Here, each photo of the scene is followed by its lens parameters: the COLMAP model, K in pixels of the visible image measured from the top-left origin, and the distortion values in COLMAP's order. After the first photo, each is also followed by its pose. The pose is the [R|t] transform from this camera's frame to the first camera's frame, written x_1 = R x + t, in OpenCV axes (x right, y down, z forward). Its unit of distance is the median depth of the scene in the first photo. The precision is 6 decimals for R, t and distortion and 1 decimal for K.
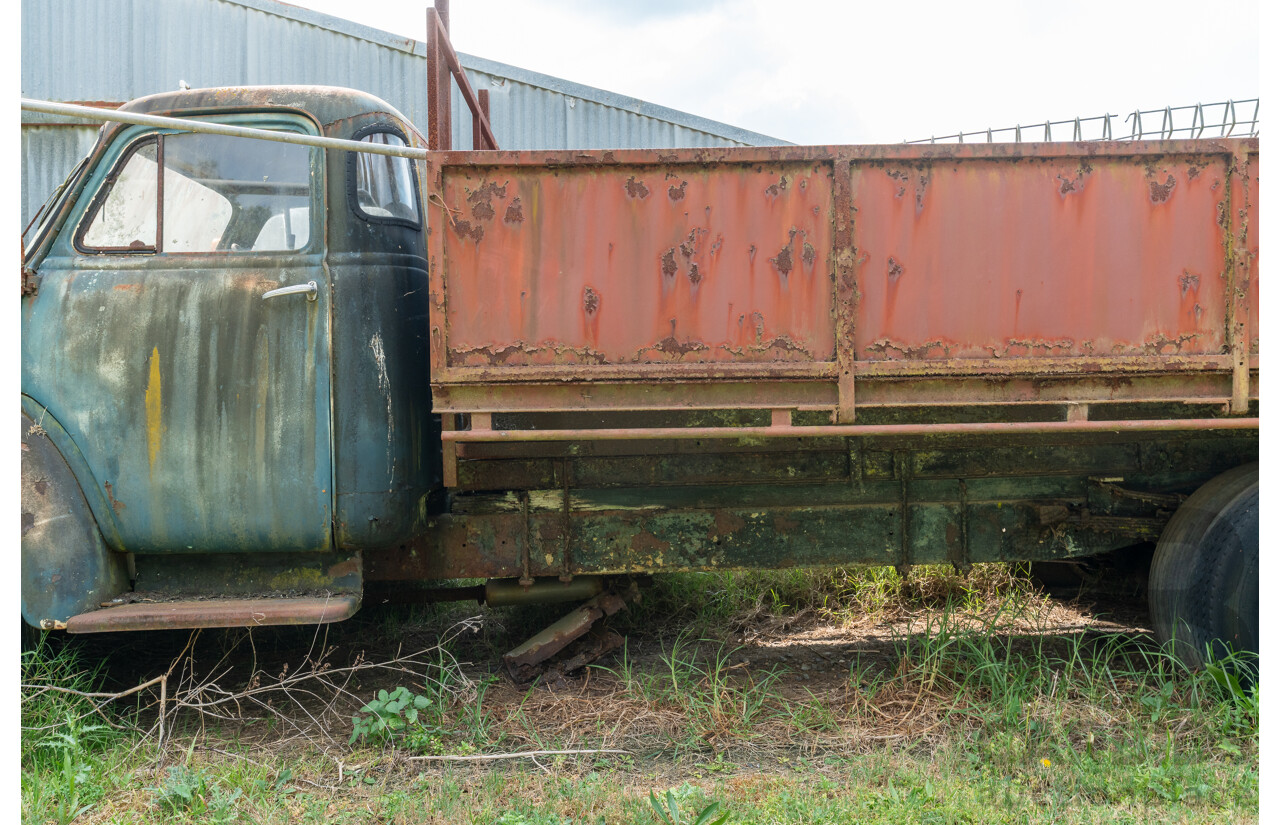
lens RADIAL K [[1211.4, 0, 640.0], [0, 1211.4, 412.5], [0, 0, 1]] dist [0.013047, -0.001878]
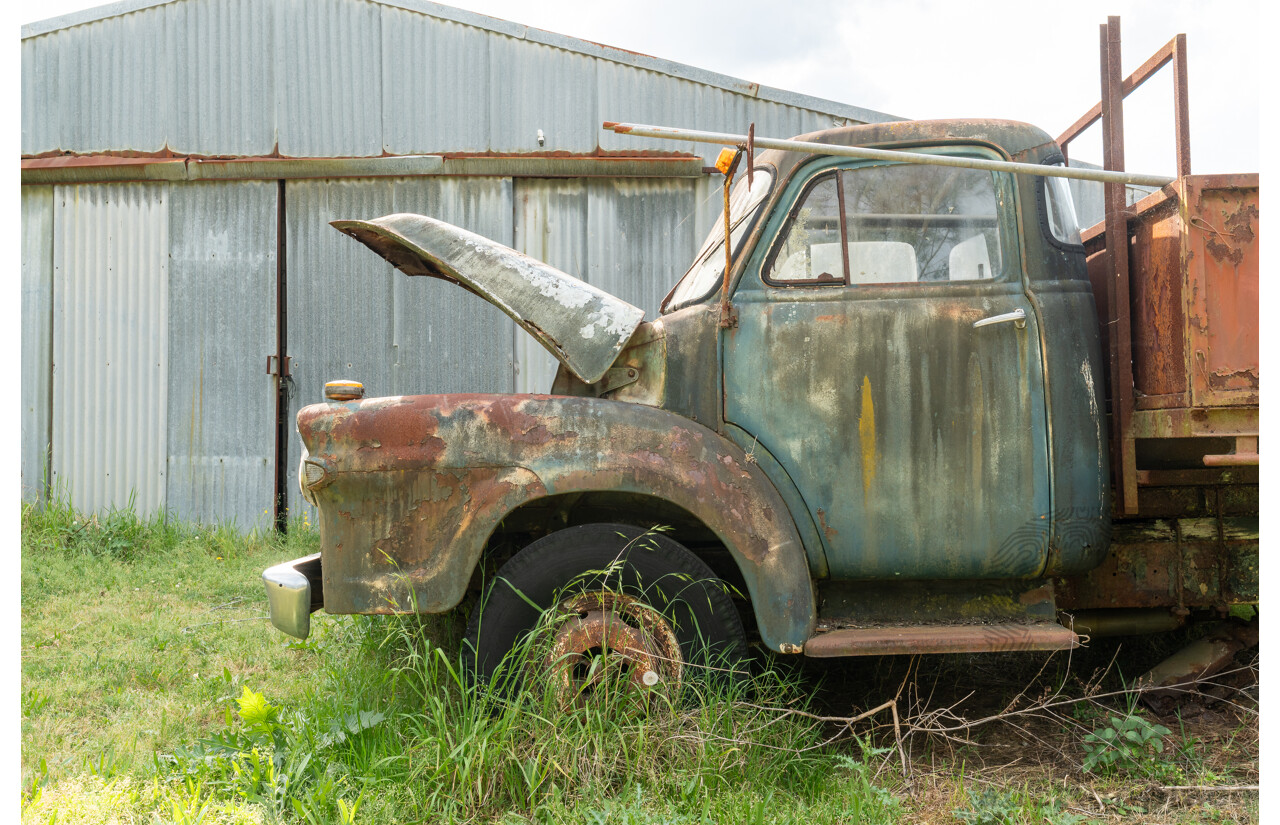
lens RADIAL K [[1211.4, 0, 640.0], [0, 1211.4, 412.5], [0, 0, 1]] dist [0.013047, -0.001878]
pose [[0.997030, -0.009191, -0.076465, -0.488170], [0.006363, 0.999289, -0.037149, 0.012742], [0.076752, 0.036552, 0.996380, -0.025131]]
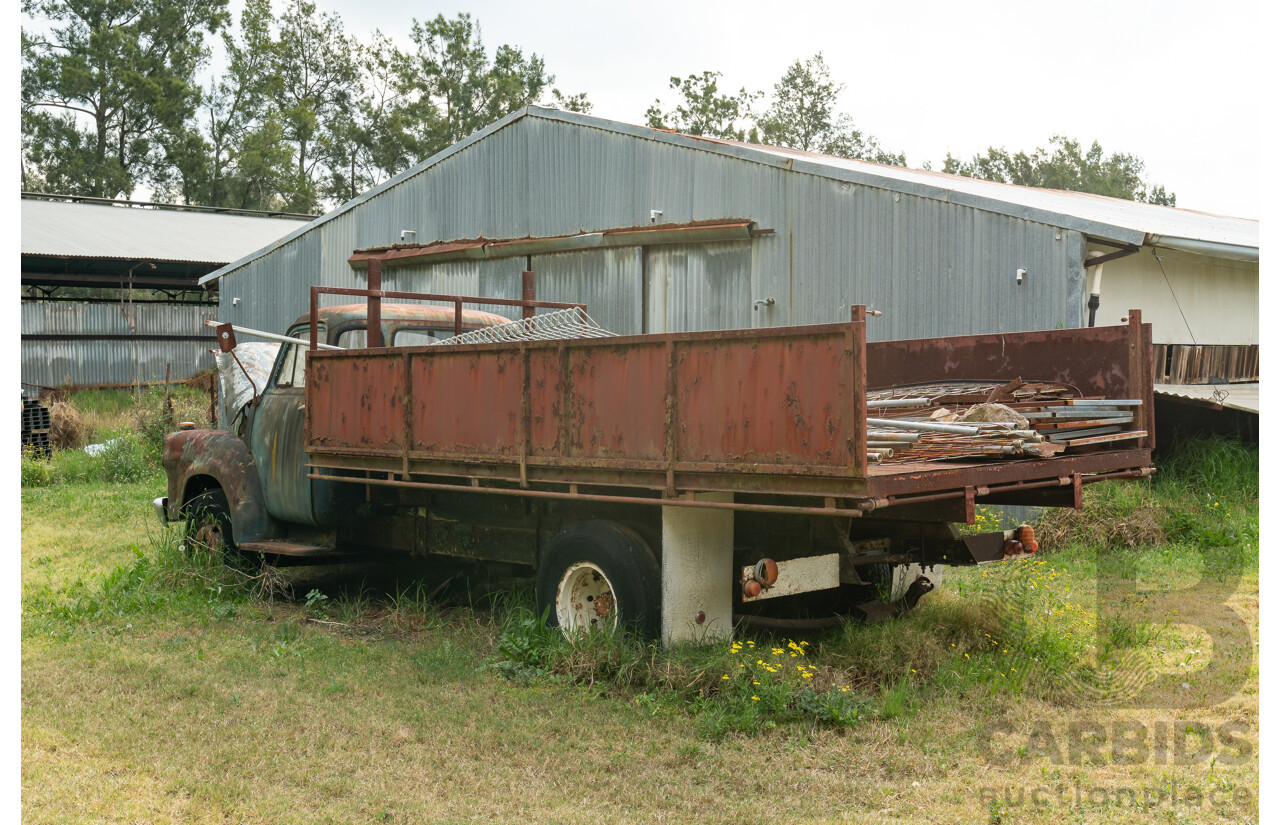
lens RADIAL K [[1543.3, 0, 603.5], [0, 1543.3, 415.9], [0, 0, 1]] dist [0.040162, -0.023552]
pose [[0.641680, 0.026457, -0.766516, 2.132187], [-0.030336, 0.999498, 0.009102, -0.120666], [0.766372, 0.017413, 0.642161, -0.382398]]
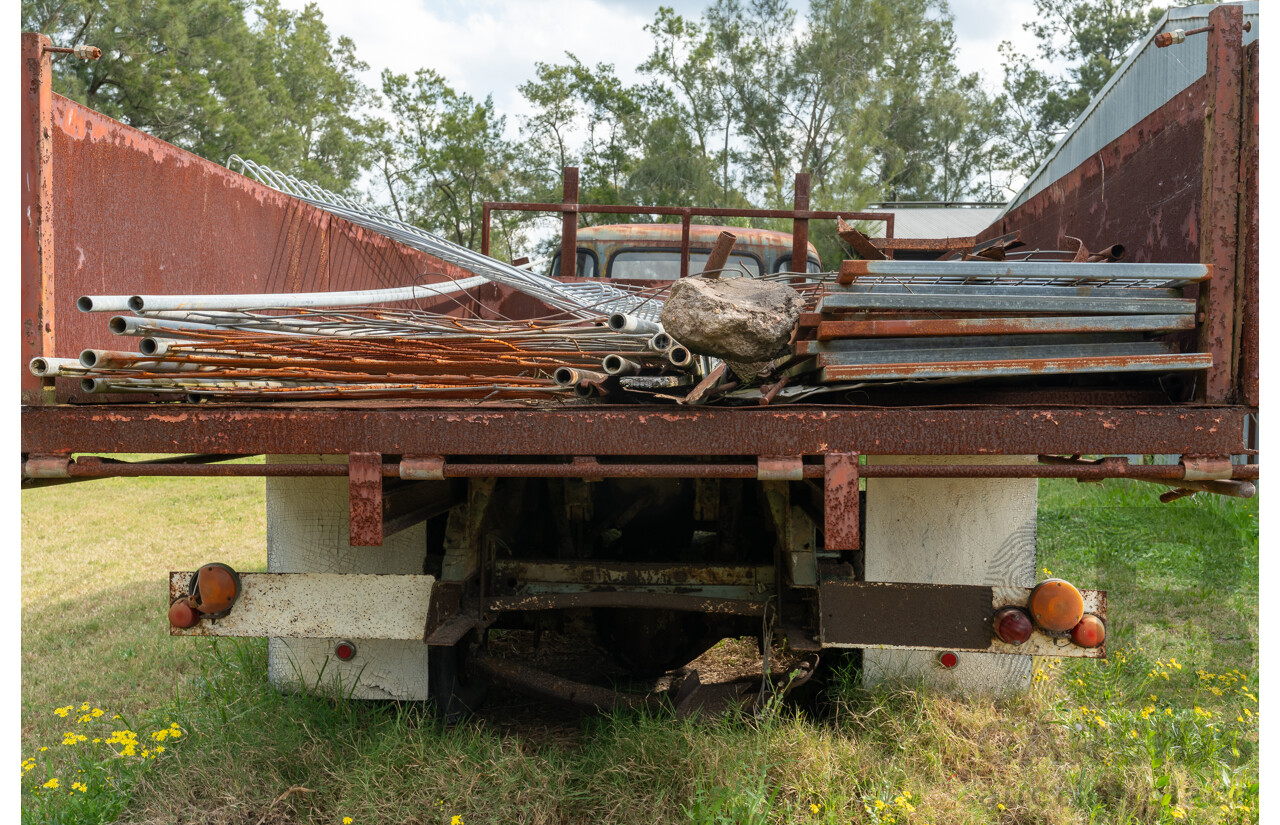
lens RADIAL K [[1193.8, 0, 633.6], [0, 1193.8, 414.7], [0, 0, 1]] dist [0.011745, 0.005675]
pose [[-0.093113, 0.049569, -0.994421, 1.587532], [-0.048929, 0.997325, 0.054295, -0.092110], [0.994453, 0.053712, -0.090439, 1.292913]]
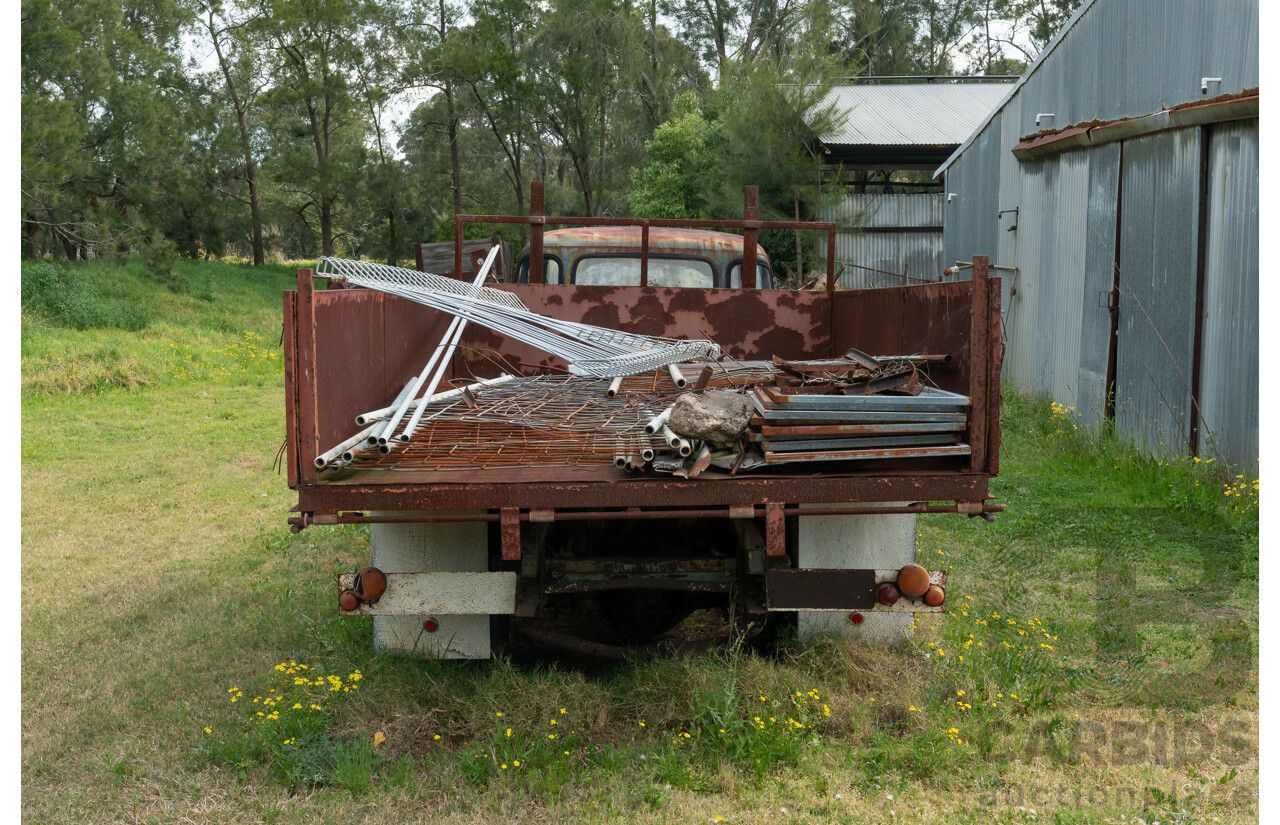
lens RADIAL K [[1621.9, 0, 622.6], [0, 1621.9, 415.9], [0, 0, 1]] dist [0.011257, 0.043796]
pose [[-0.033378, 0.108362, -0.993551, 2.409992], [-0.034184, 0.993399, 0.109494, -0.272729], [0.998858, 0.037619, -0.029454, 1.247246]]
